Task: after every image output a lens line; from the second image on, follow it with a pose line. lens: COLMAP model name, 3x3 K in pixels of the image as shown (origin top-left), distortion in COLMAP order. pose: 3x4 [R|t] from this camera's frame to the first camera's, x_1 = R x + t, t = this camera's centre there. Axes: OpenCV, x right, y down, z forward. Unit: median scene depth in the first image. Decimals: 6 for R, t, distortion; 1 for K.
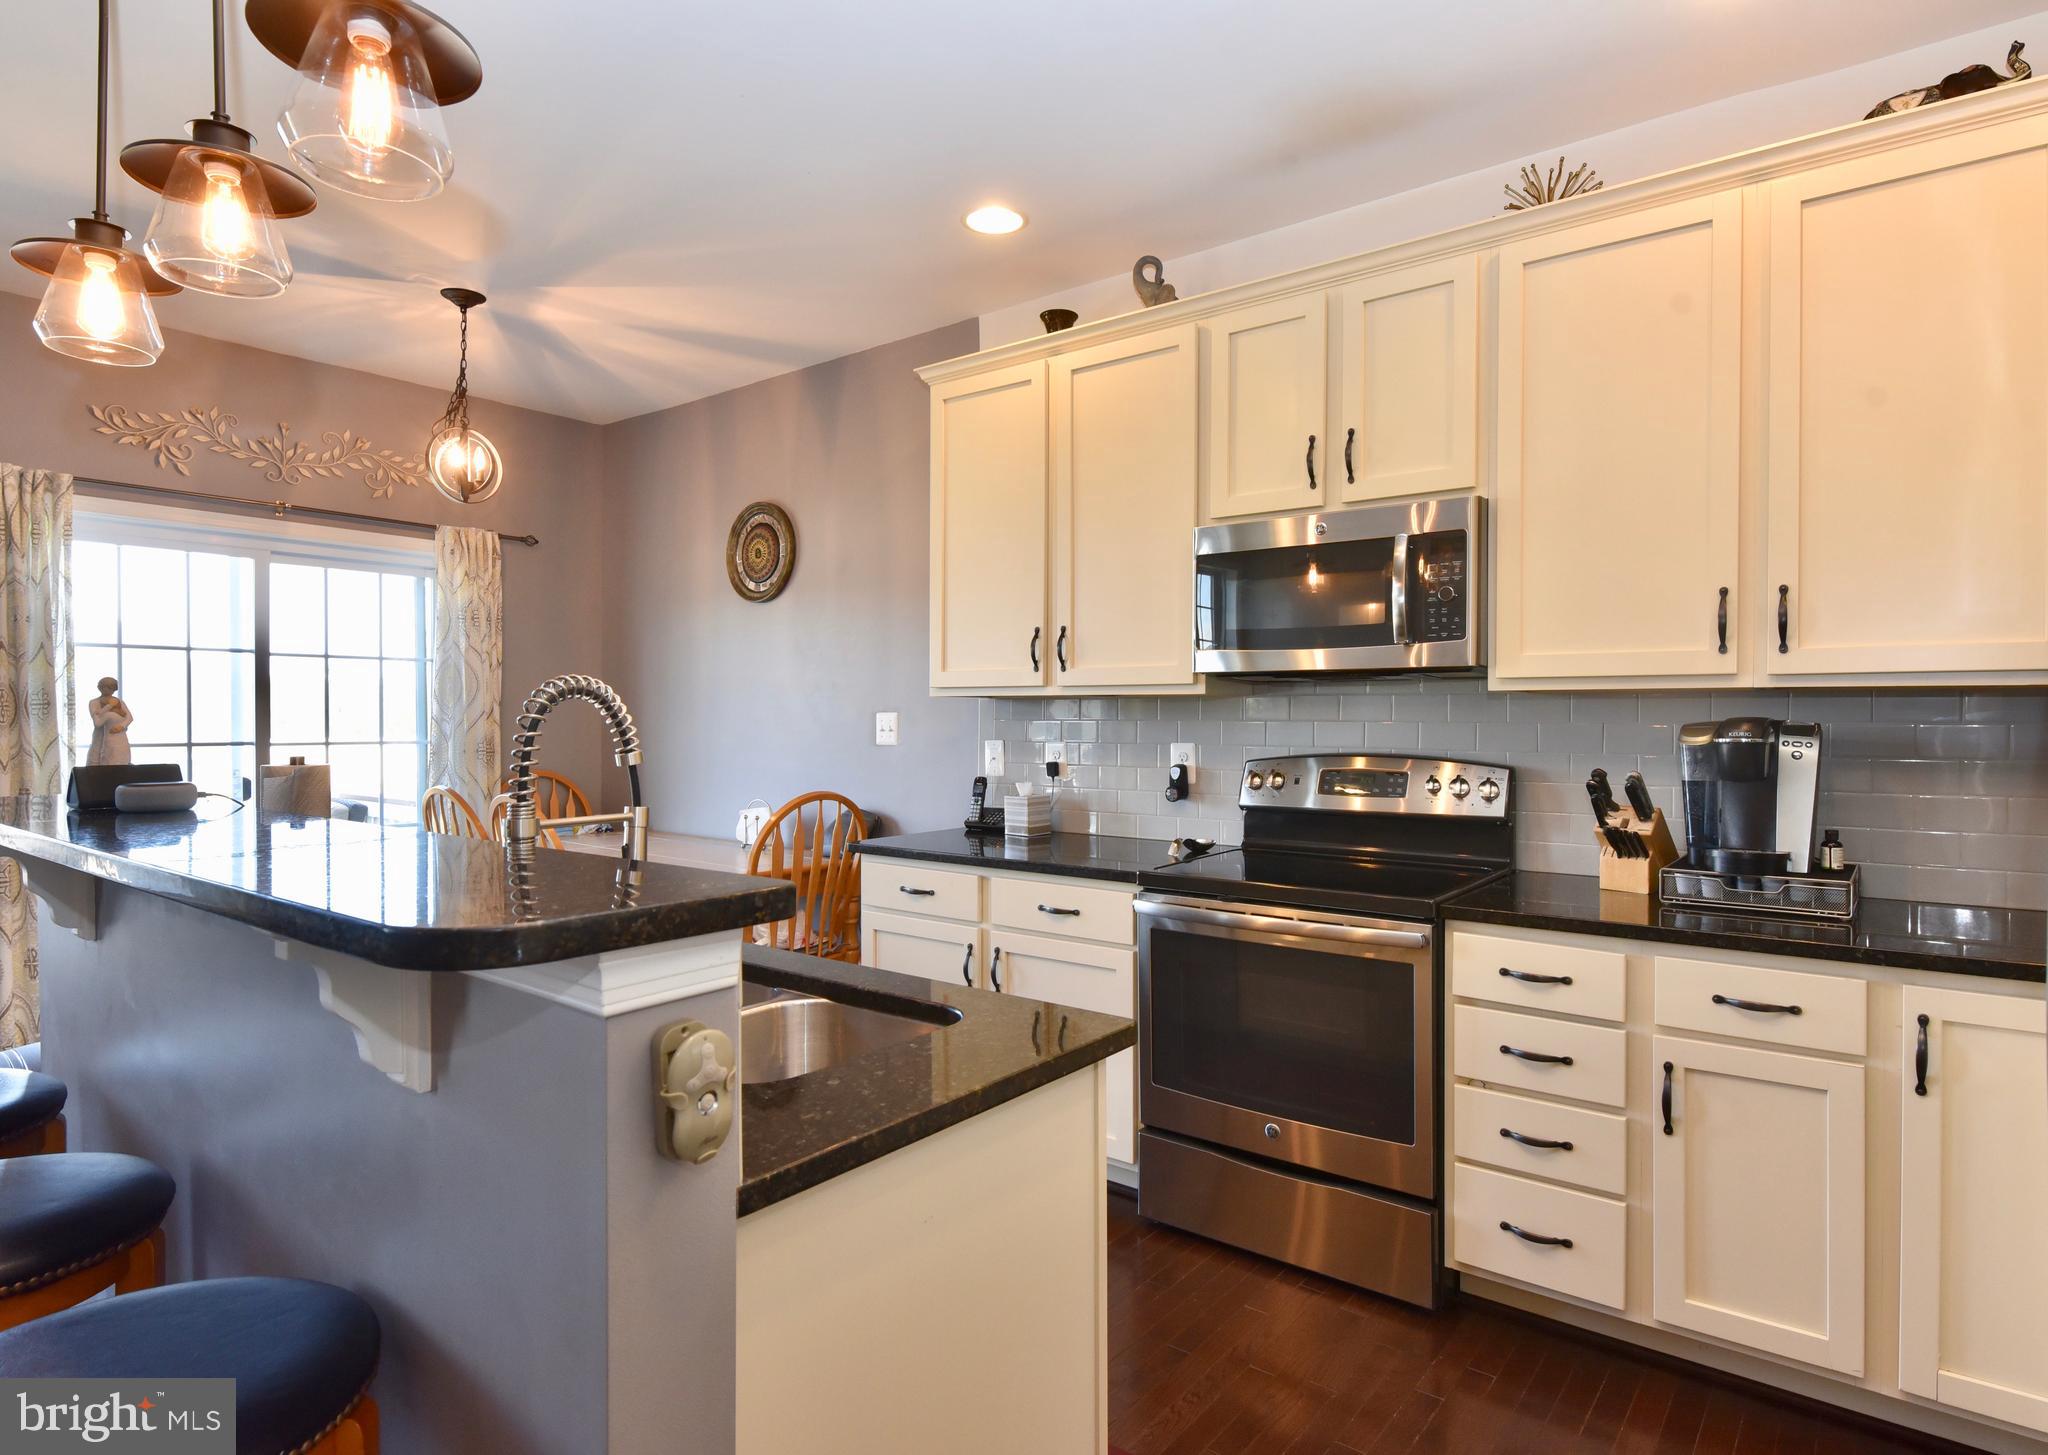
lens RADIAL K [[1123.9, 0, 1024.0], [0, 1123.9, 727.5], [0, 0, 1]] dist [-0.000935, -0.000044]
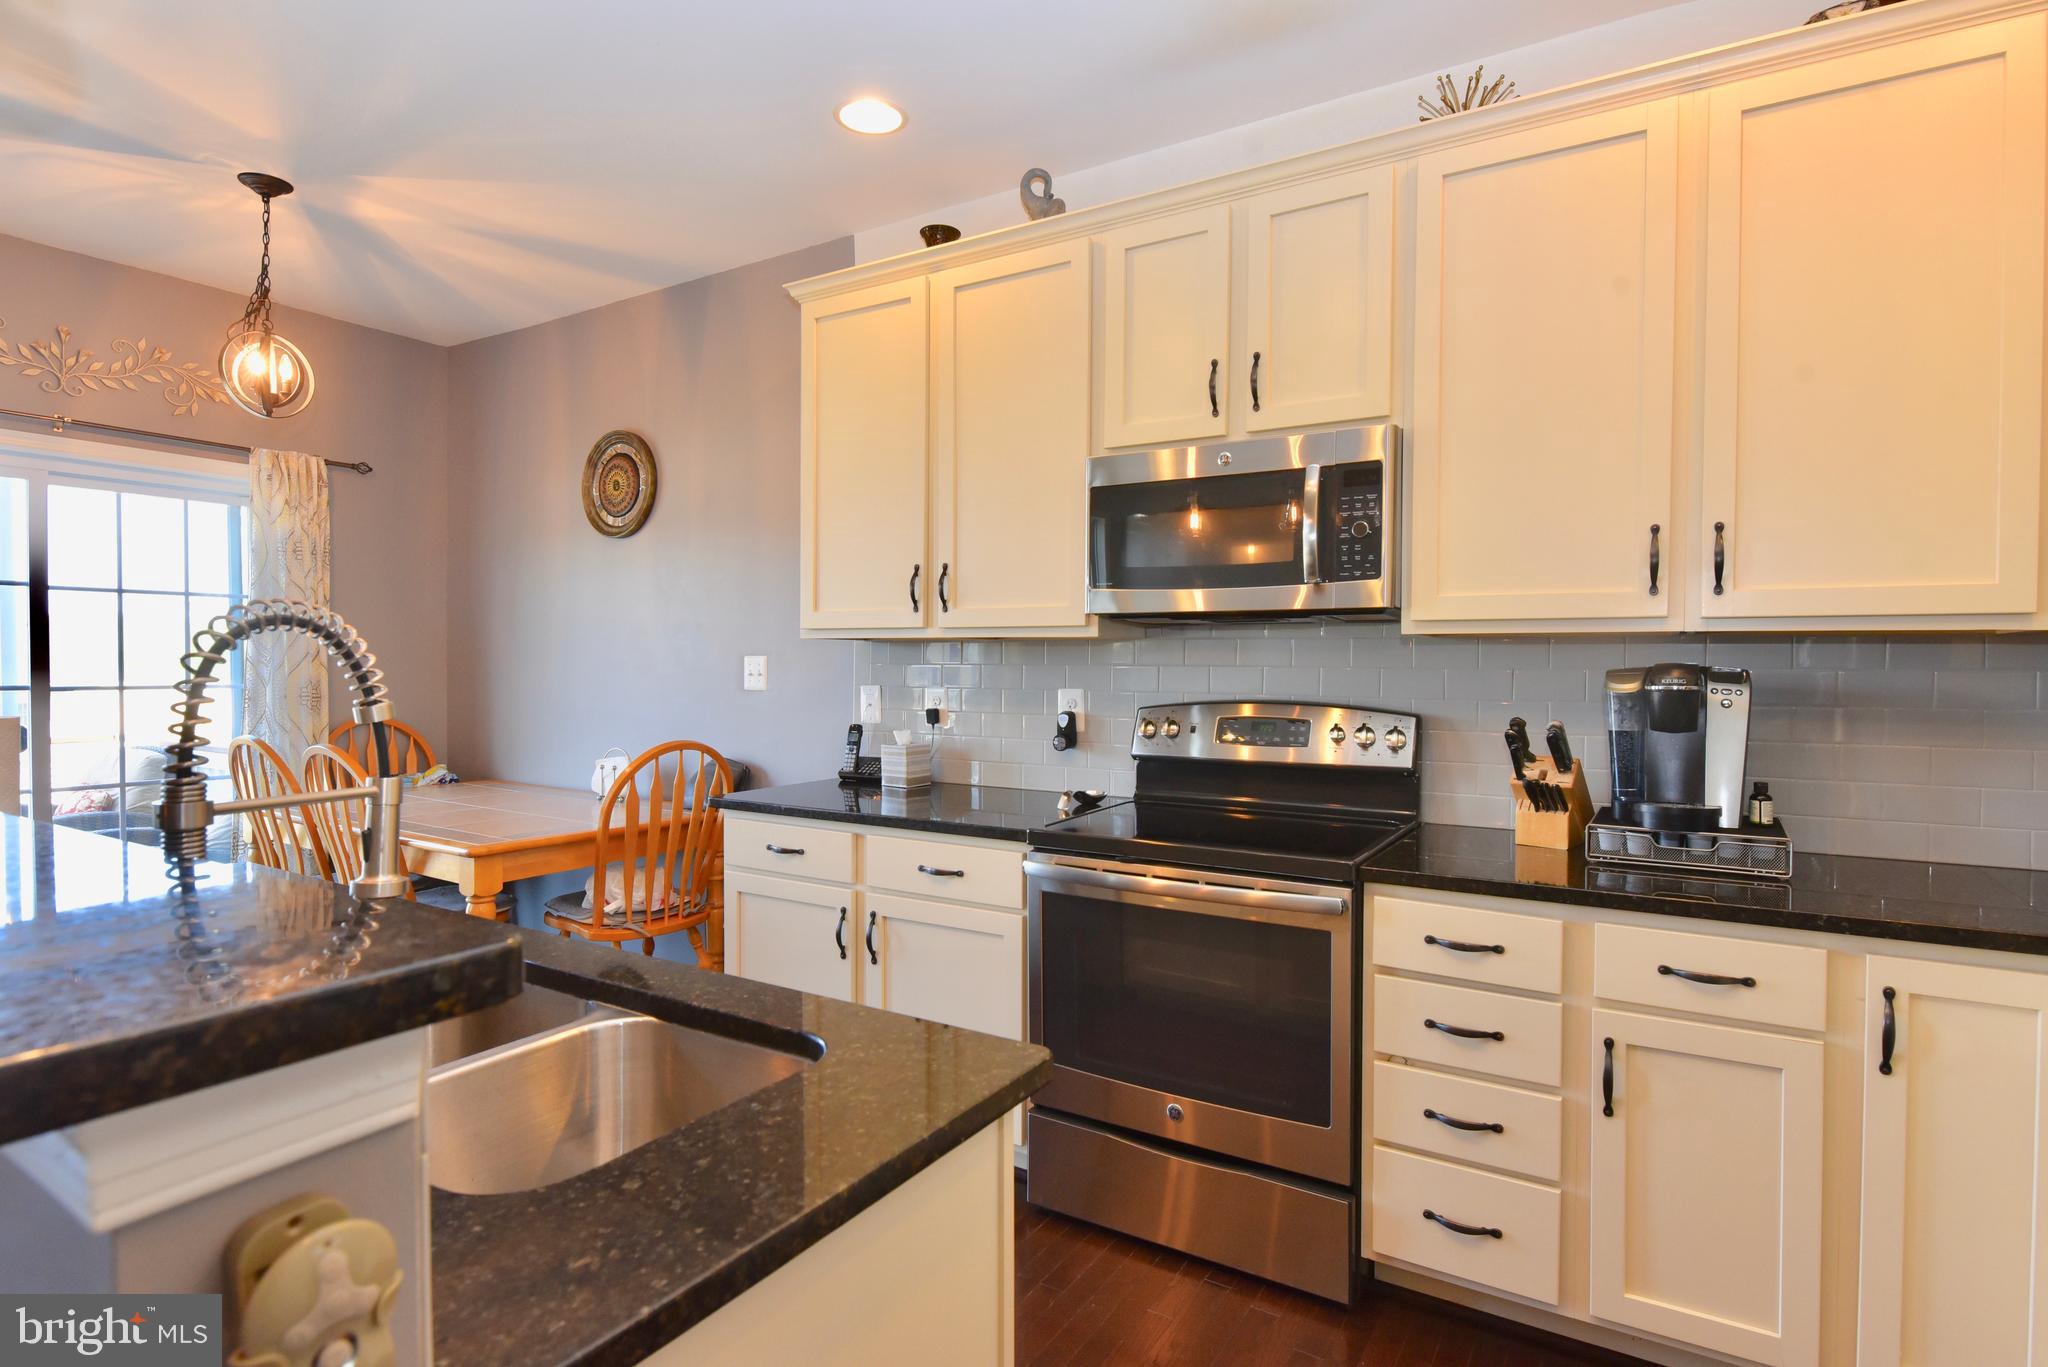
lens RADIAL K [[1078.7, 0, 1024.0], [0, 1078.7, 683.5], [0, 0, 1]] dist [0.004185, -0.000271]
pose [[0.993459, 0.001294, 0.114186, -0.002213], [-0.002513, 0.999941, 0.010534, -0.000191], [-0.114165, -0.010752, 0.993404, 0.112760]]
